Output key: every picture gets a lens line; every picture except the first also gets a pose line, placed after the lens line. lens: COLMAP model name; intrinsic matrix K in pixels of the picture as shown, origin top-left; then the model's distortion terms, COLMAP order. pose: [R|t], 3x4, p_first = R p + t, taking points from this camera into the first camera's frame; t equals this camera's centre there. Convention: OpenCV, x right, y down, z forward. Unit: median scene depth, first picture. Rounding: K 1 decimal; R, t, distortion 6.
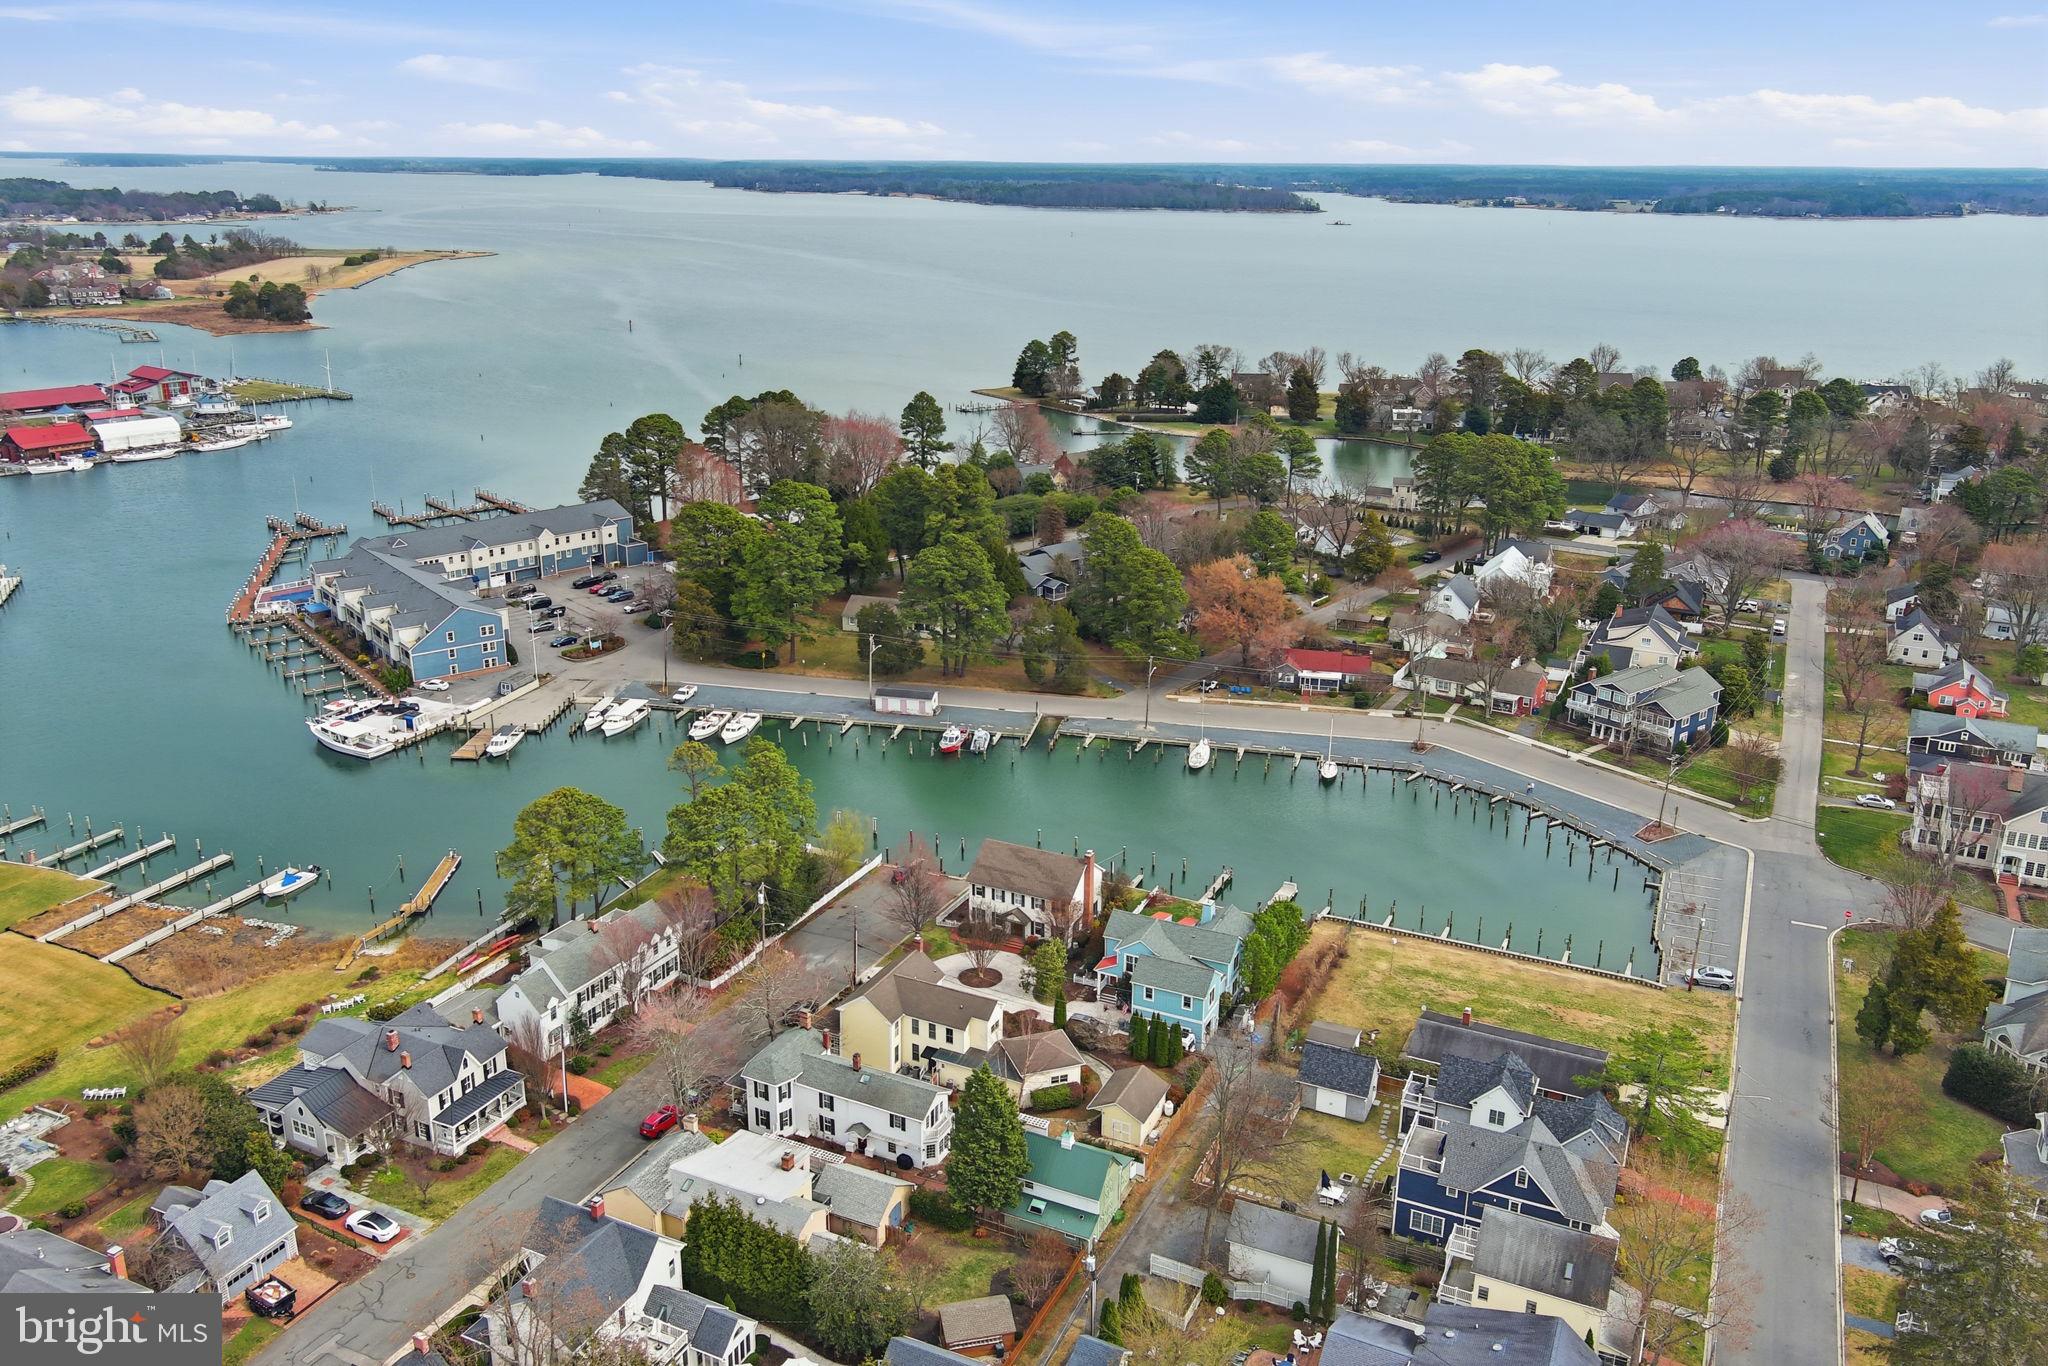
lens RADIAL K [[1574.2, 0, 1024.0], [0, 1574.2, 683.0], [0, 0, 1]] dist [0.016025, -0.009384]
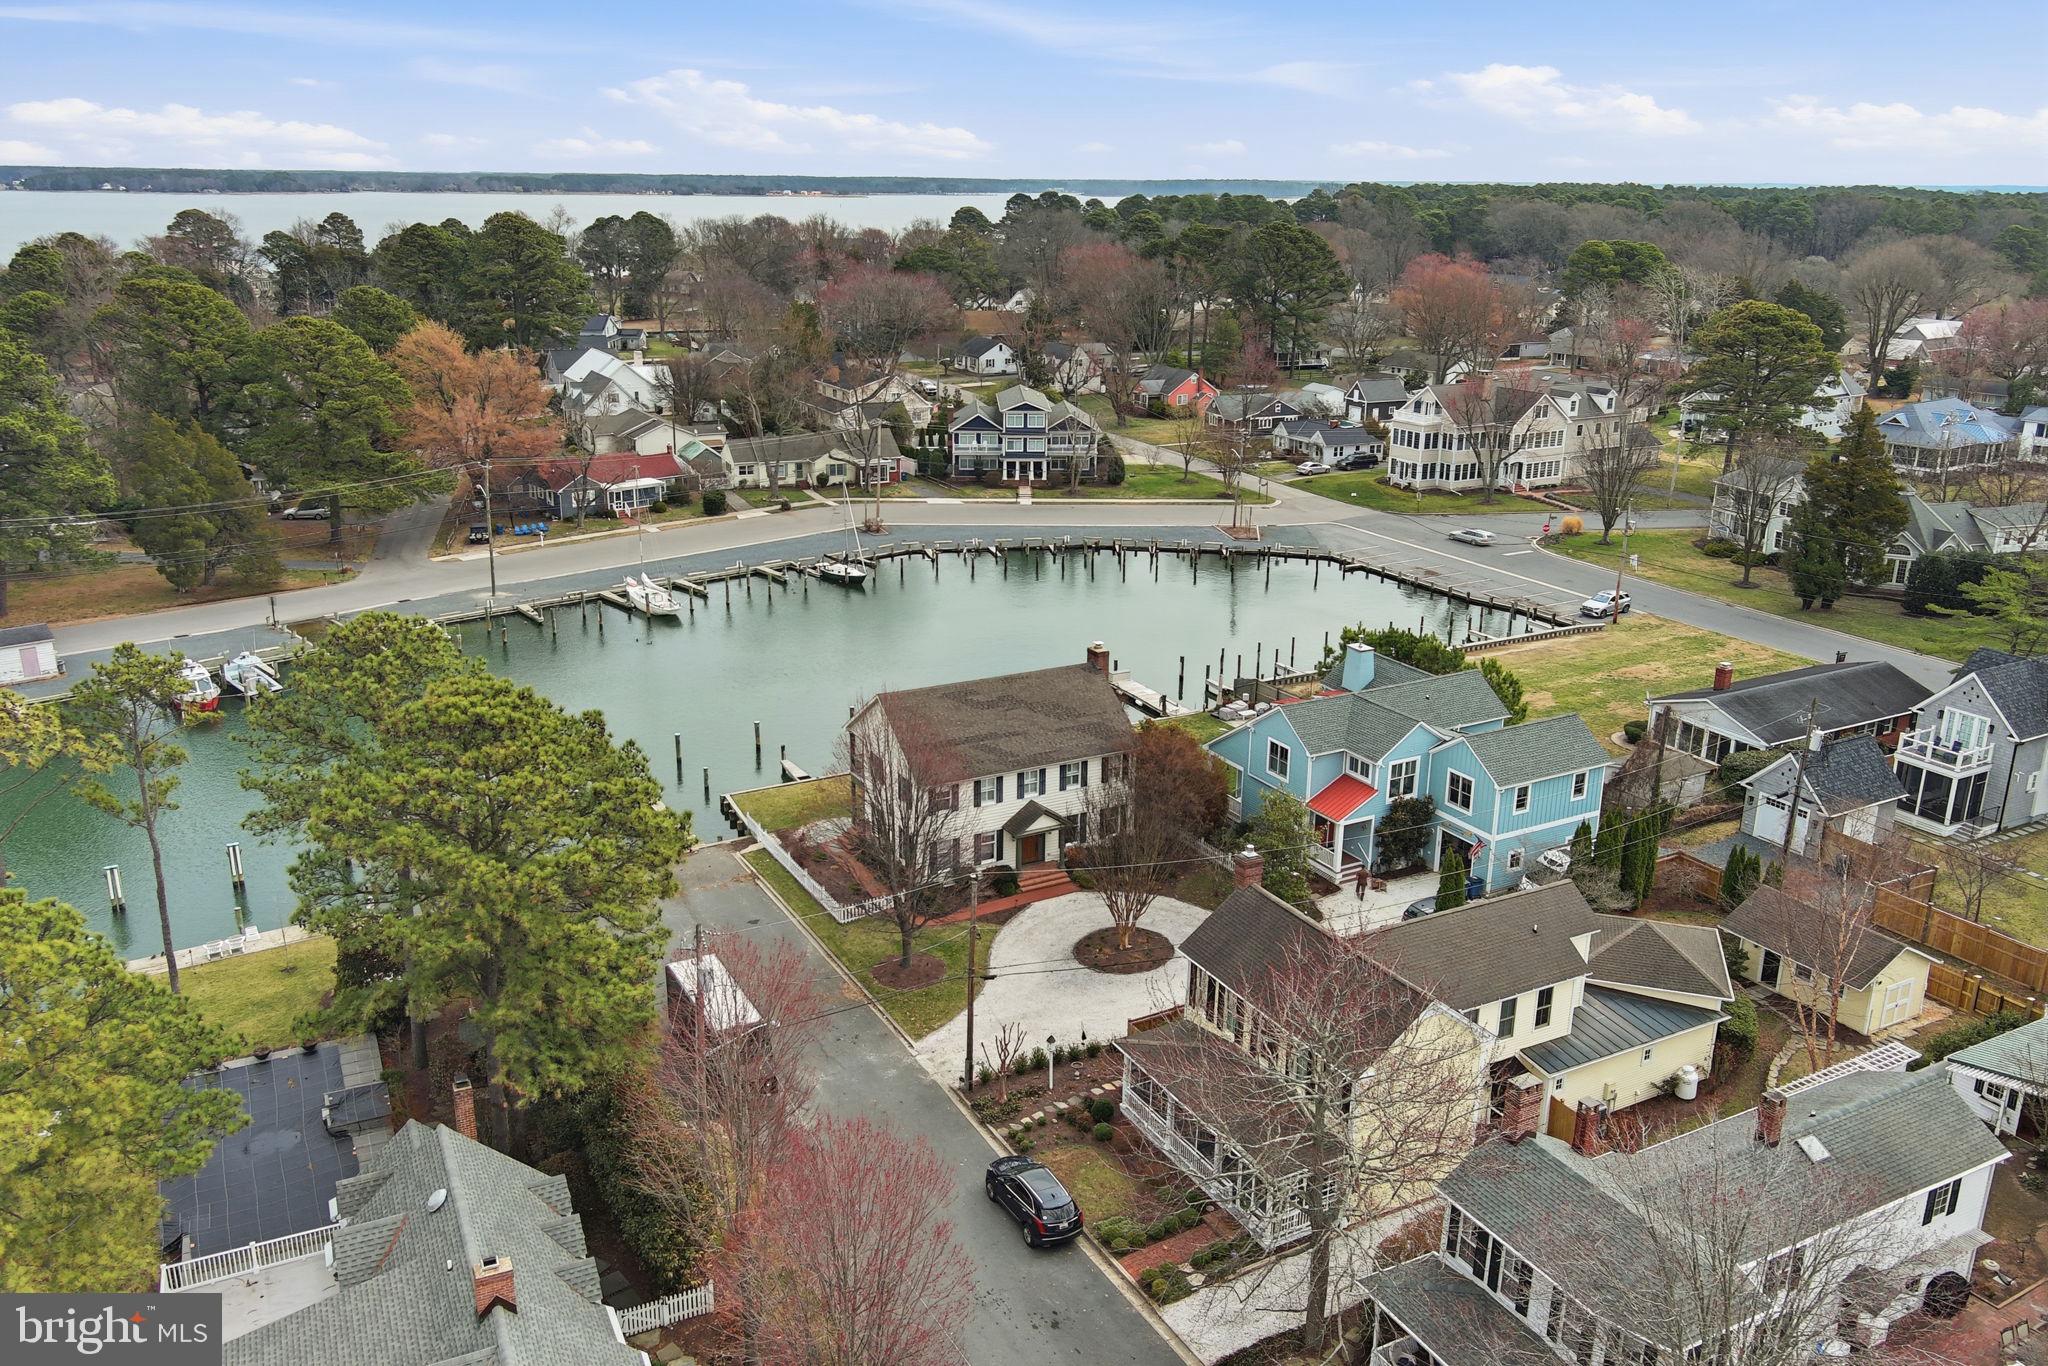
lens RADIAL K [[1557.7, 0, 1022.2], [0, 1557.7, 720.5], [0, 0, 1]] dist [0.005639, -0.002677]
pose [[0.587109, -0.264881, 0.764945, -0.241218], [0.249155, 0.958207, 0.140572, 0.039562], [-0.770211, 0.108059, 0.628569, 0.502886]]
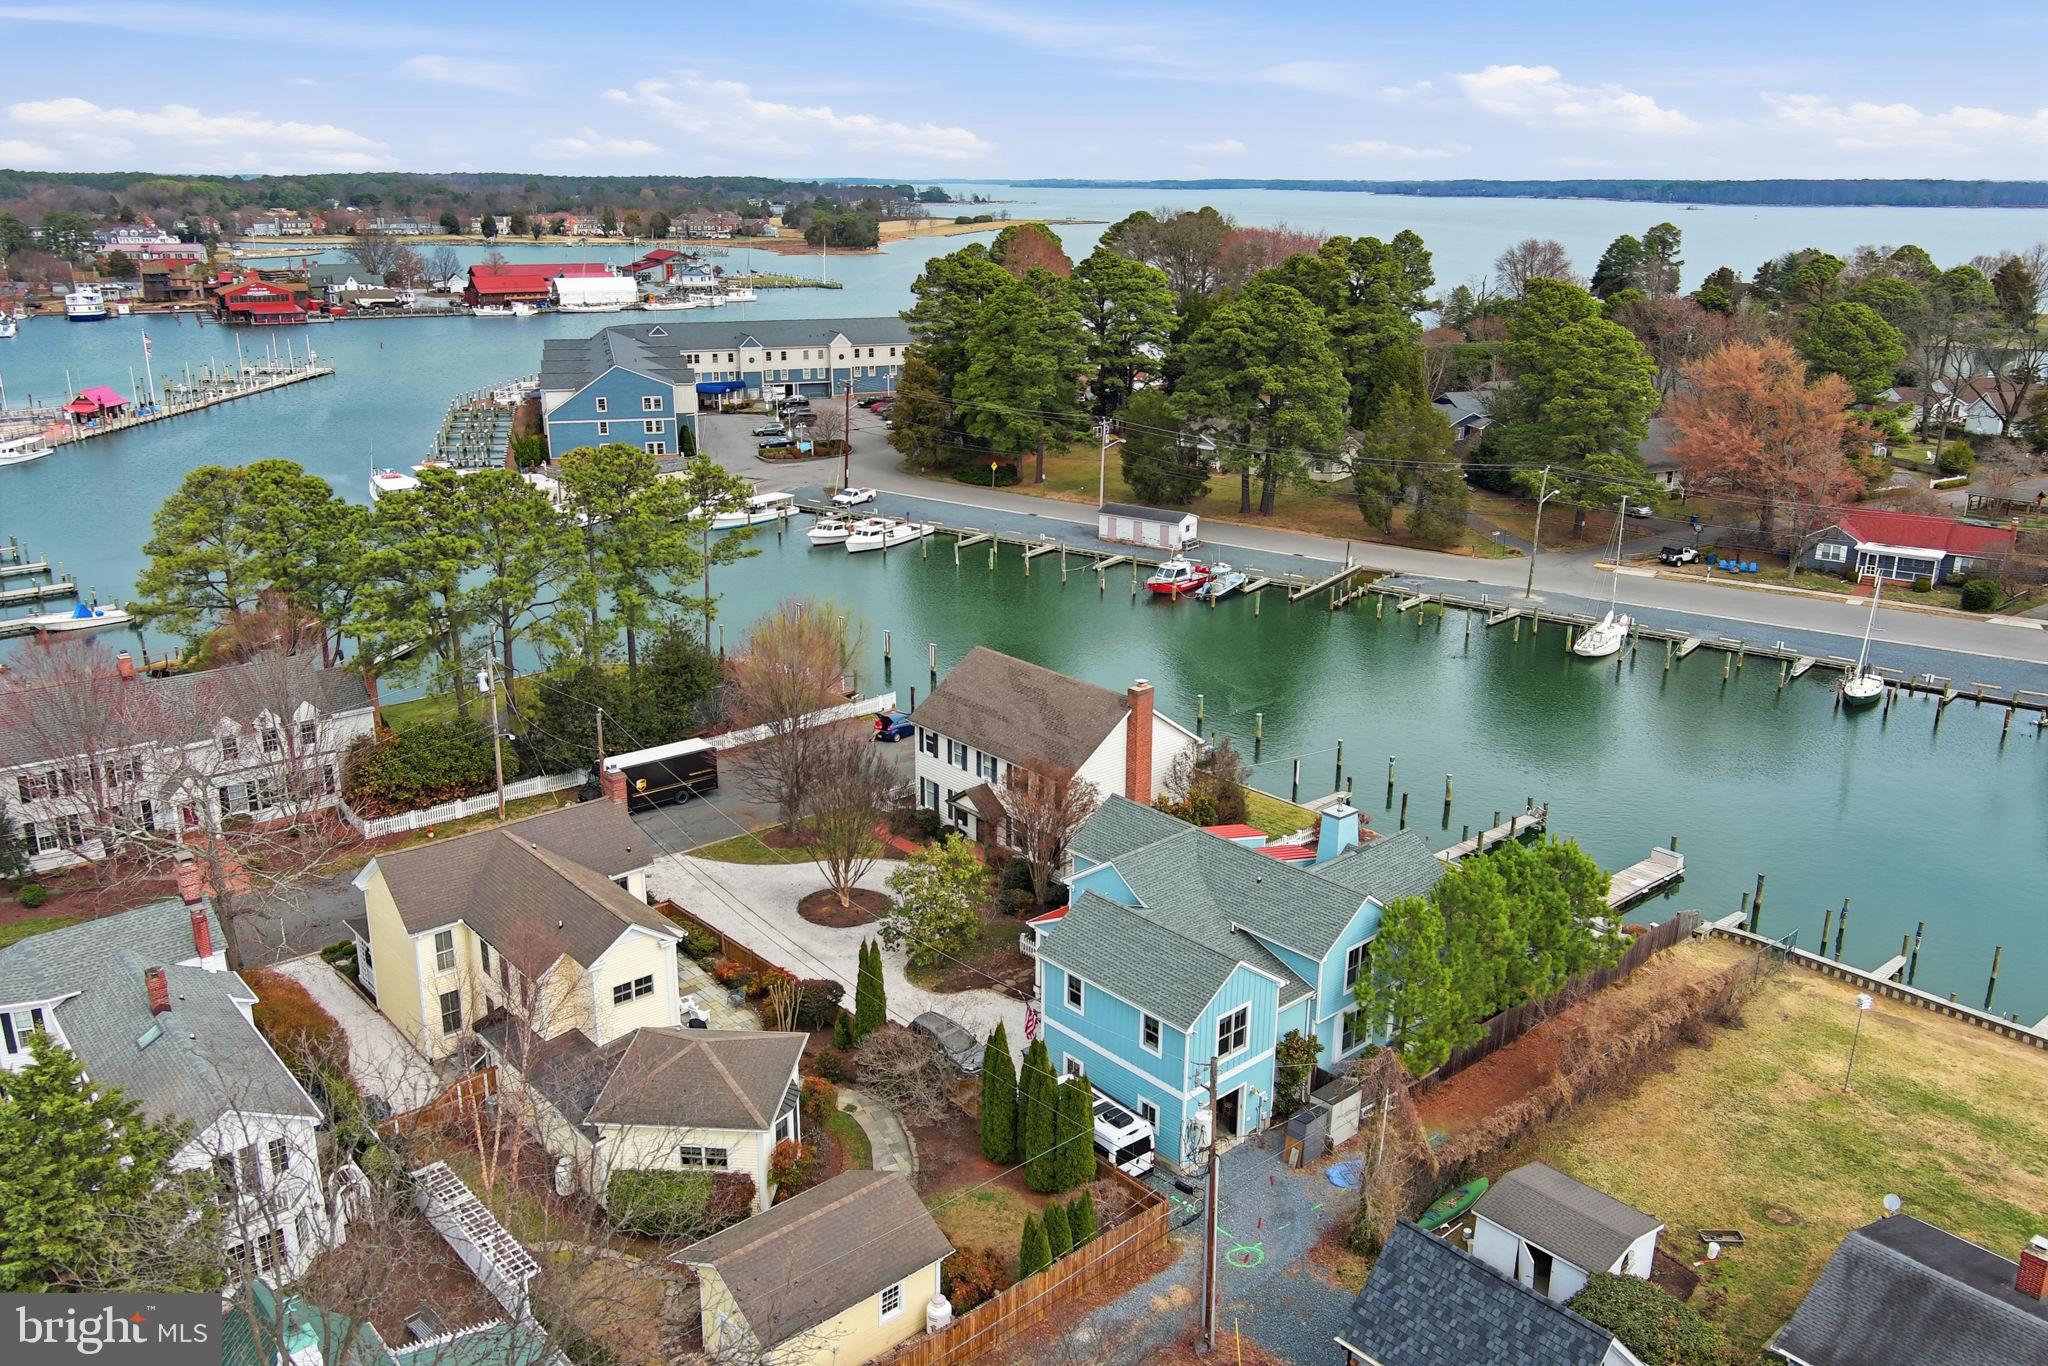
lens RADIAL K [[1574.2, 0, 1024.0], [0, 1574.2, 683.0], [0, 0, 1]] dist [0.016025, -0.009384]
pose [[0.918304, 0.114510, -0.378954, 0.126976], [-0.121190, 0.992610, 0.006268, 0.076101], [0.376871, 0.040170, 0.925394, 0.398799]]
